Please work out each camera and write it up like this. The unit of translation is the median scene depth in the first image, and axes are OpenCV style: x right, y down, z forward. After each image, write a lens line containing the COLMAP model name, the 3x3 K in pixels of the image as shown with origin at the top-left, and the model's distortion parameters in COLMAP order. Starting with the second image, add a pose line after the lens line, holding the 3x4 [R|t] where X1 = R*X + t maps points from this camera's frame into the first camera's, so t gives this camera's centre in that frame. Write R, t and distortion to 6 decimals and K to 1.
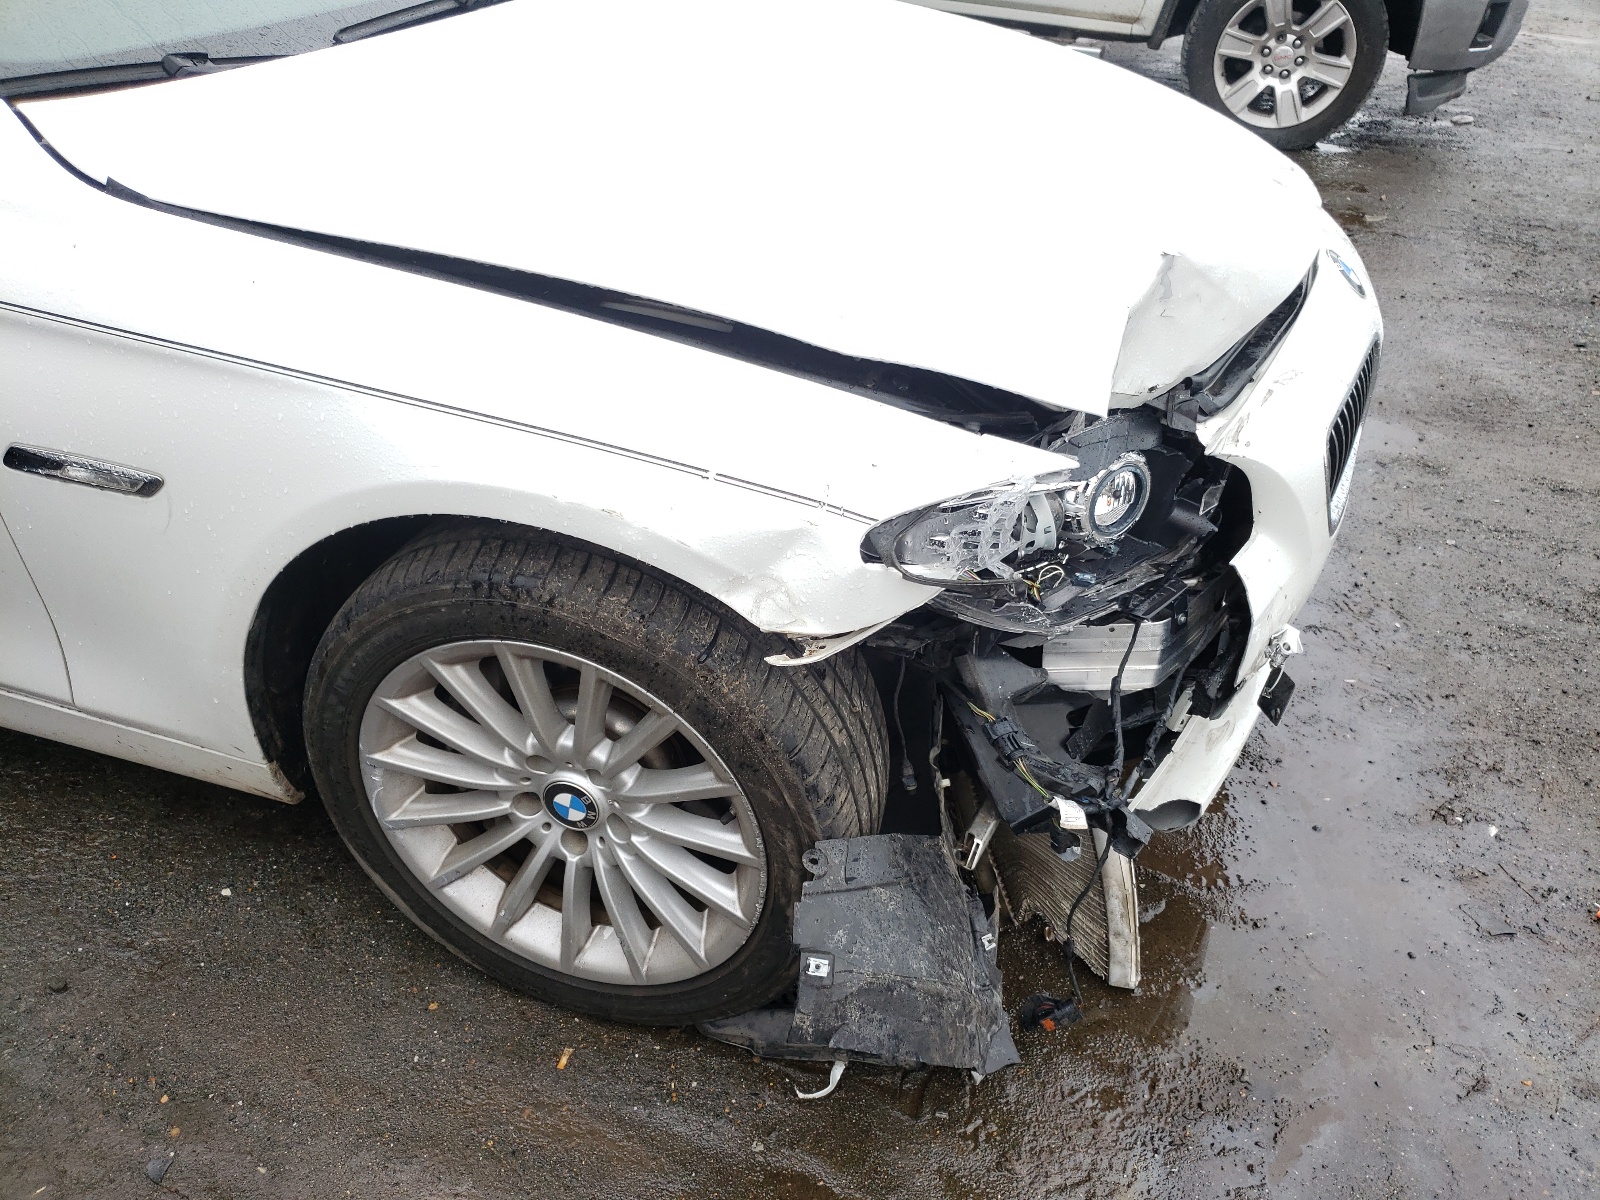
lens RADIAL K [[1287.1, 0, 832.7], [0, 1287.1, 603.5], [0, 0, 1]] dist [0.026468, -0.010781]
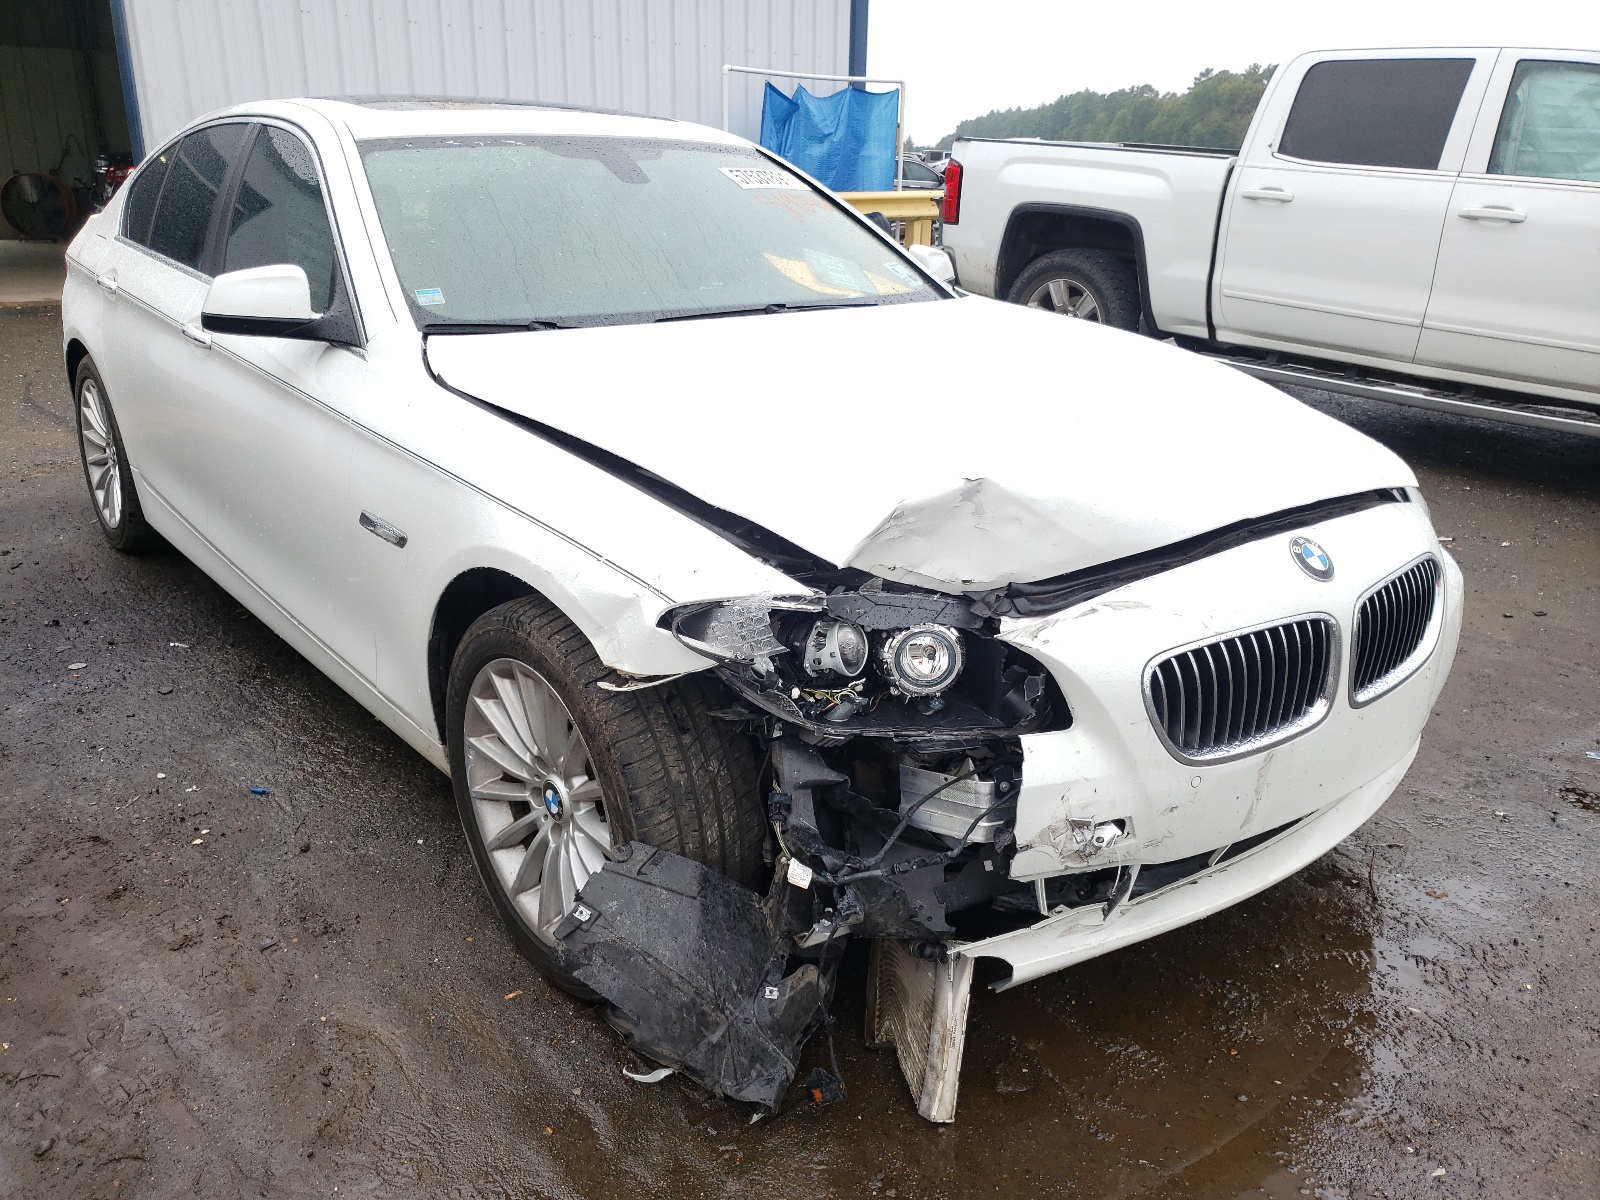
lens RADIAL K [[1287.1, 0, 832.7], [0, 1287.1, 603.5], [0, 0, 1]] dist [0.026468, -0.010781]
pose [[0.844339, 0.156512, -0.512441, 0.788183], [-0.289717, 0.937879, -0.190910, 0.139104], [0.450728, 0.309656, 0.837232, -0.134982]]
